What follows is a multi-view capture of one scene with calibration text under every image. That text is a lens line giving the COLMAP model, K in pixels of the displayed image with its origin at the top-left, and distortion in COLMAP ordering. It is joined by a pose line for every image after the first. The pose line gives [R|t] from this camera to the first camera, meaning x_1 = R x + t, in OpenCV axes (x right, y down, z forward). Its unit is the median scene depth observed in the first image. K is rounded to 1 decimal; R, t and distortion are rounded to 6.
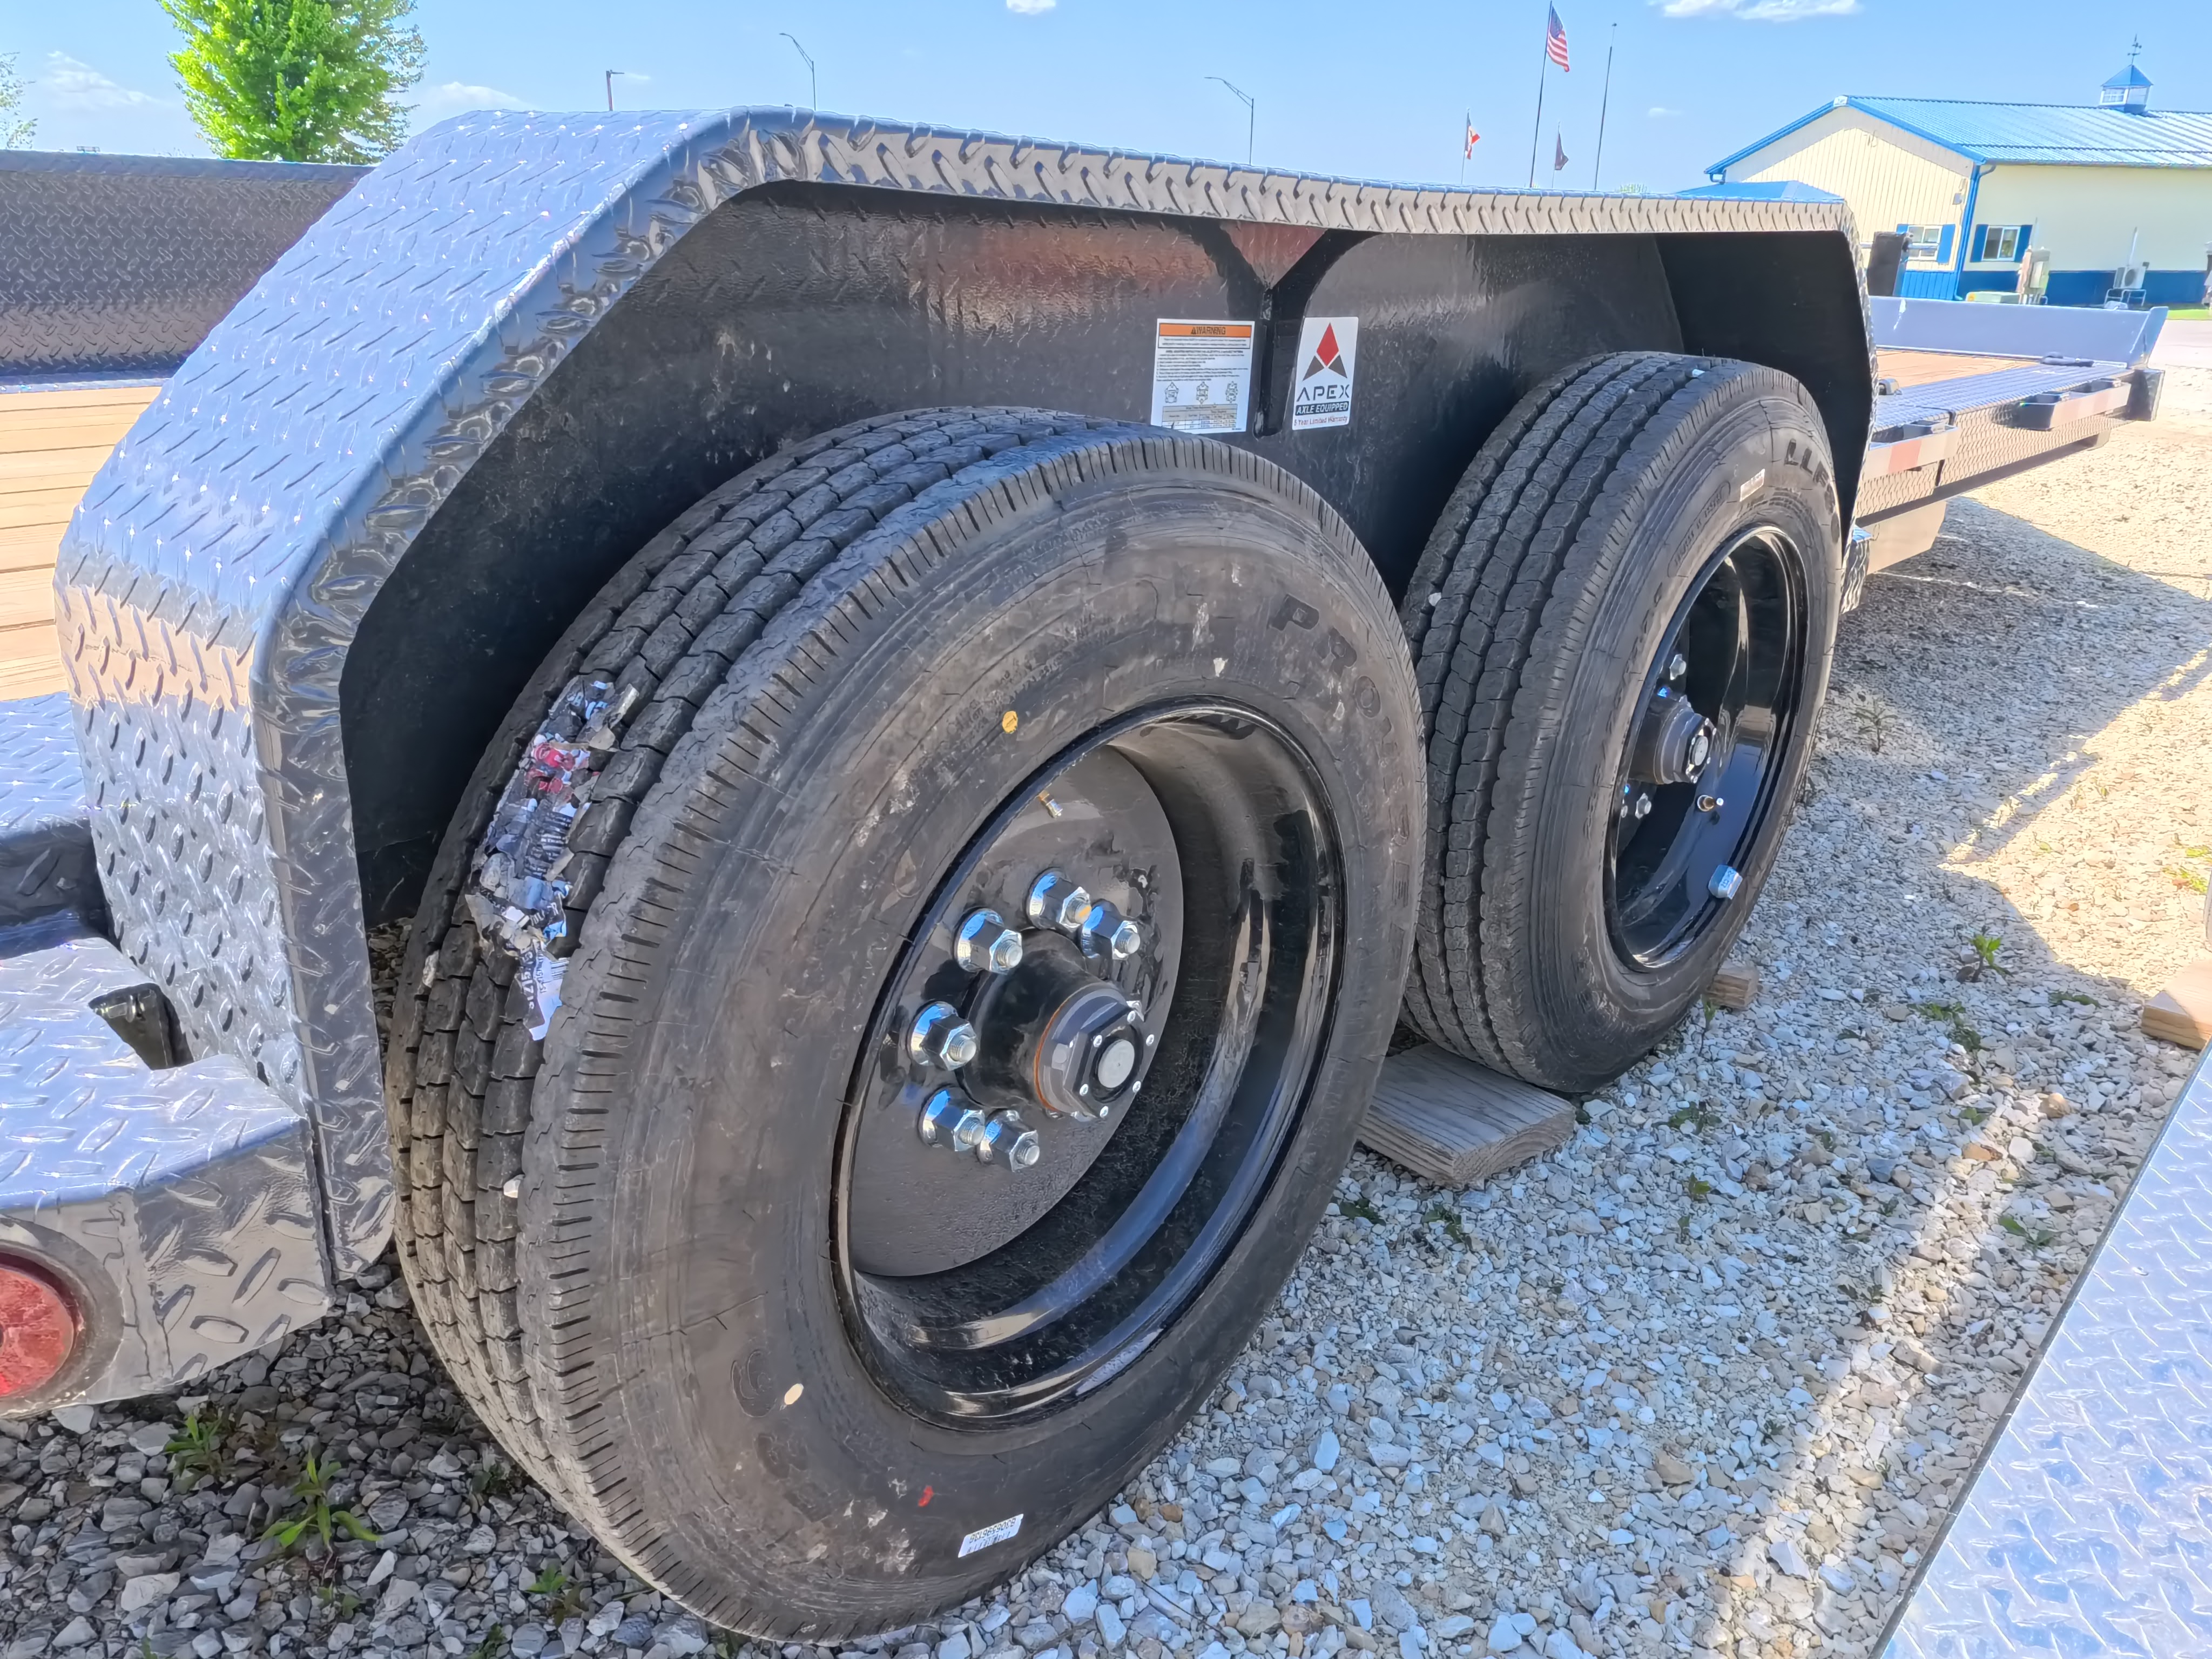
lens RADIAL K [[1584.2, 0, 1102.1], [0, 1584.2, 821.0], [0, 0, 1]] dist [-0.005155, 0.004881]
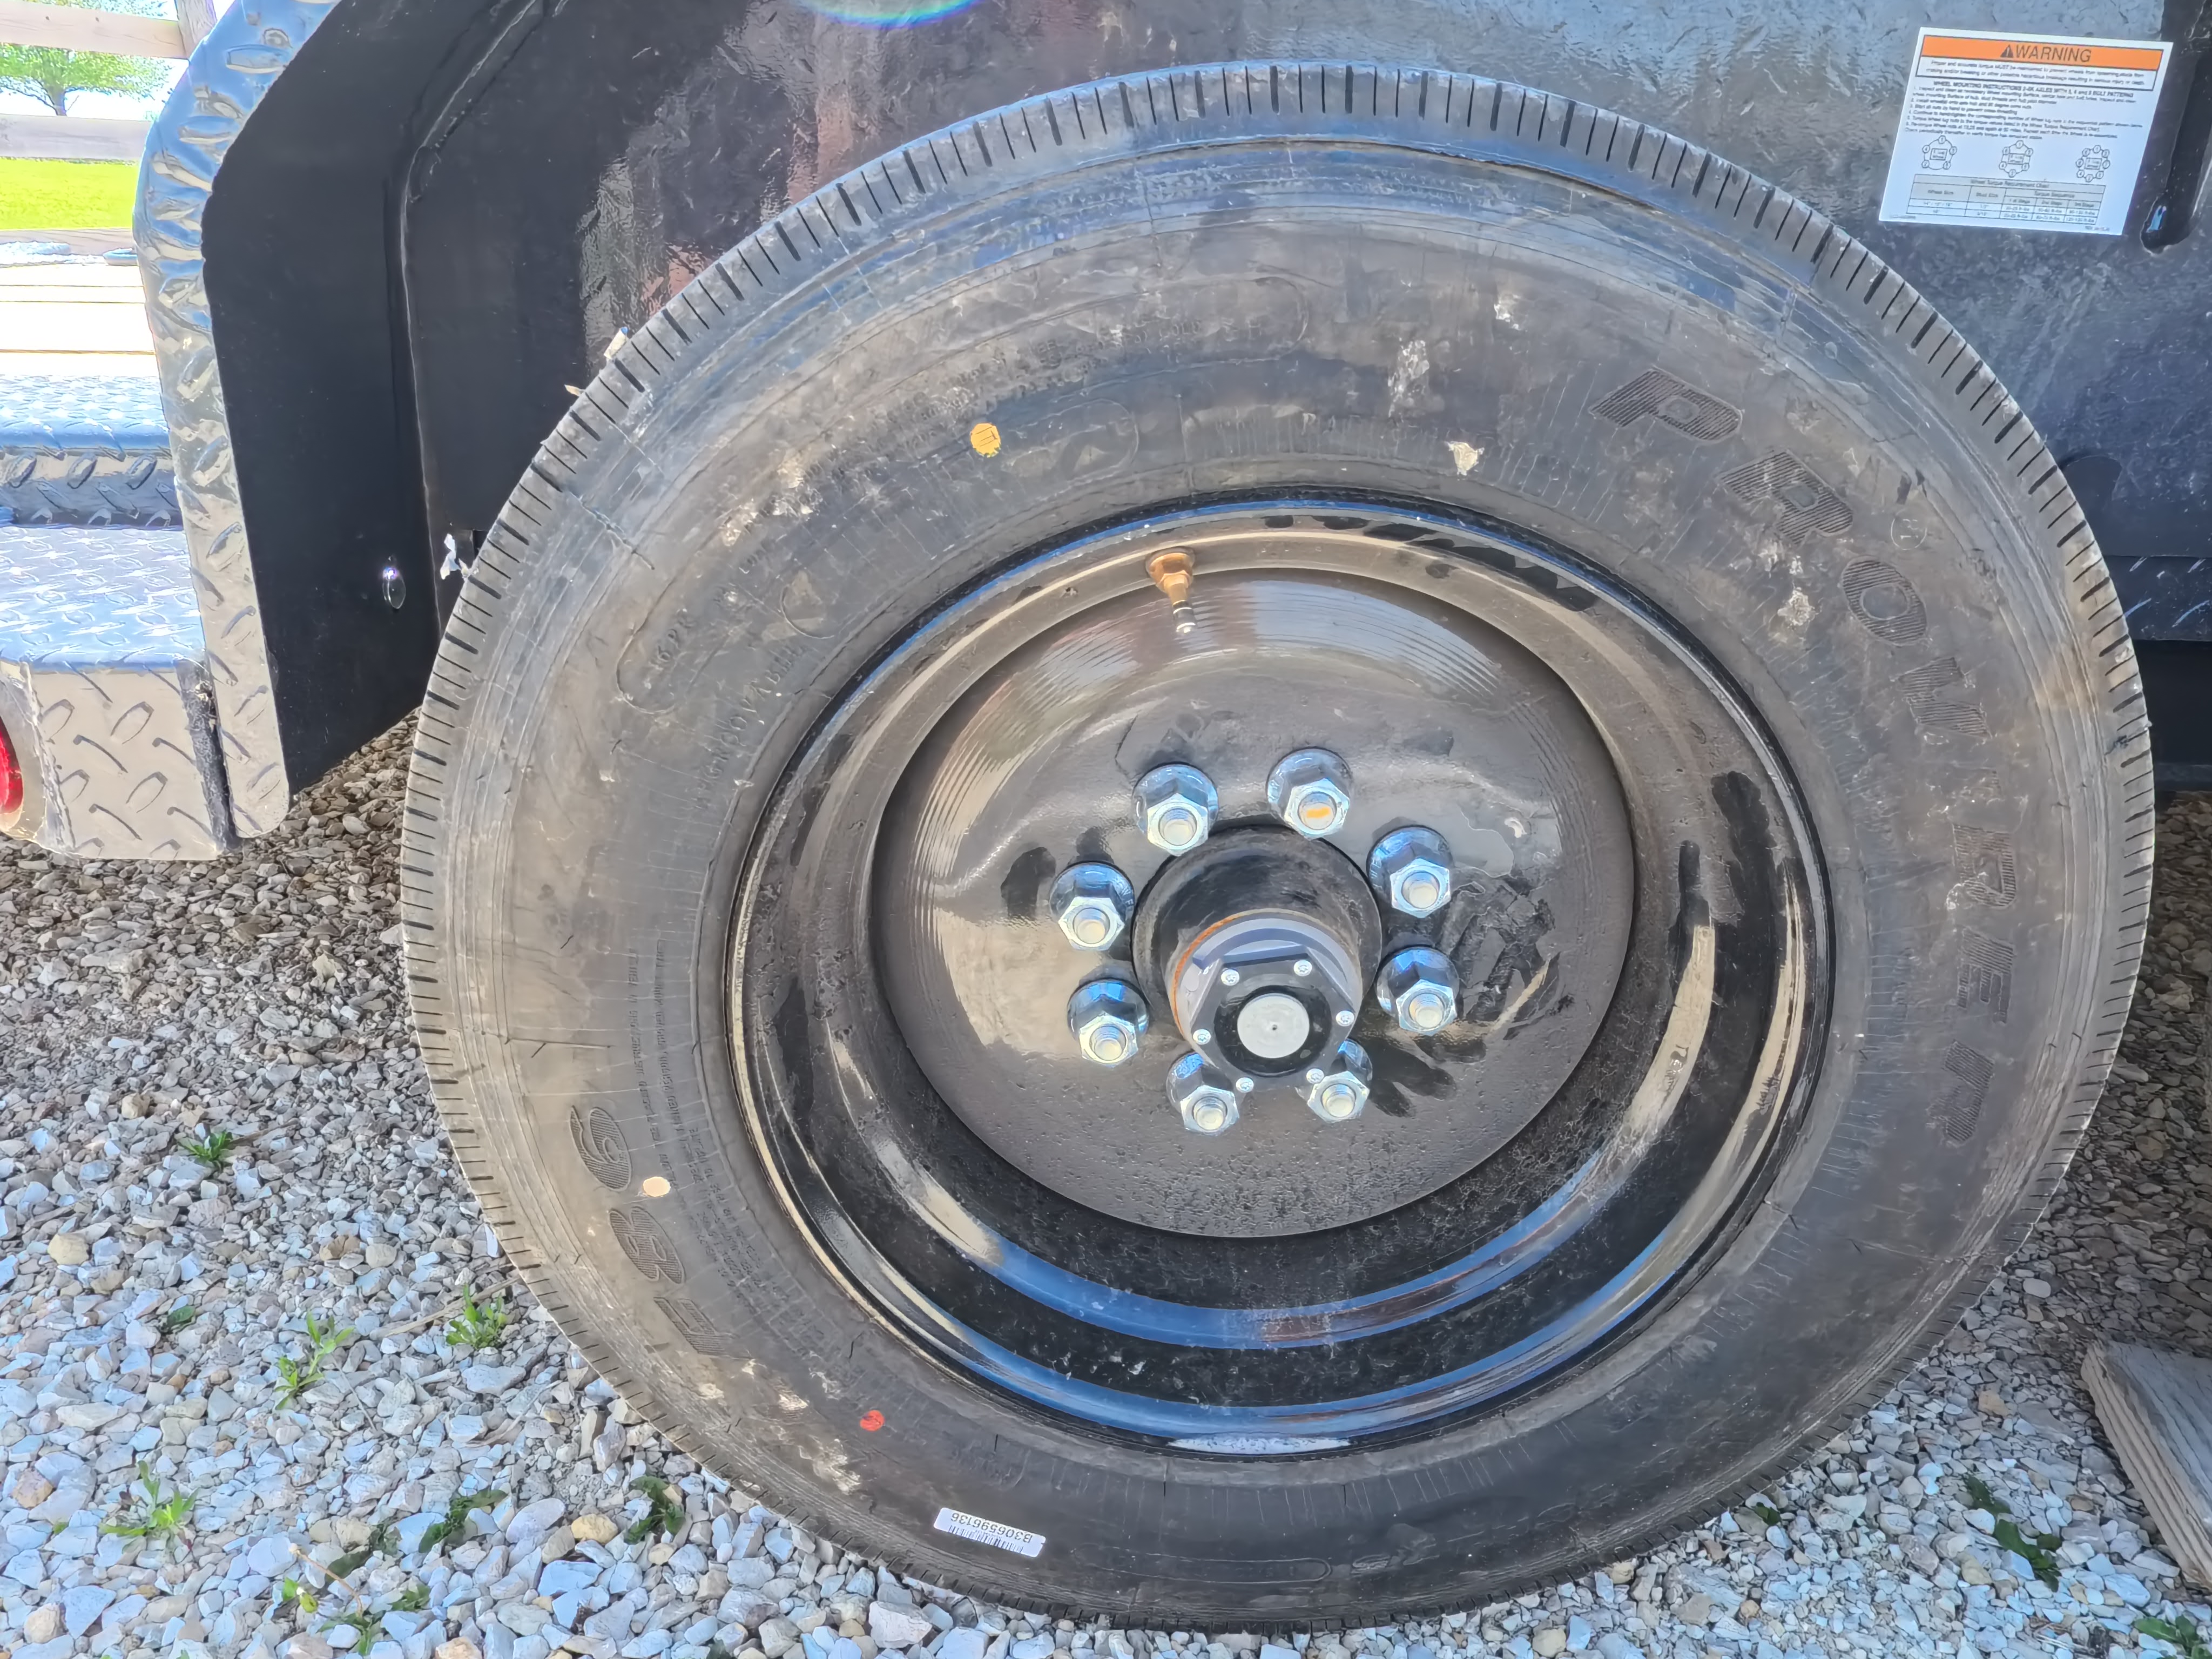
lens RADIAL K [[1584.2, 0, 1101.8], [0, 1584.2, 839.9], [0, 0, 1]] dist [-0.005155, 0.004881]
pose [[0.663075, 0.261667, -0.701328, 0.503775], [-0.261903, 0.958792, 0.110110, 0.018643], [0.701240, 0.110669, 0.704283, 0.514208]]
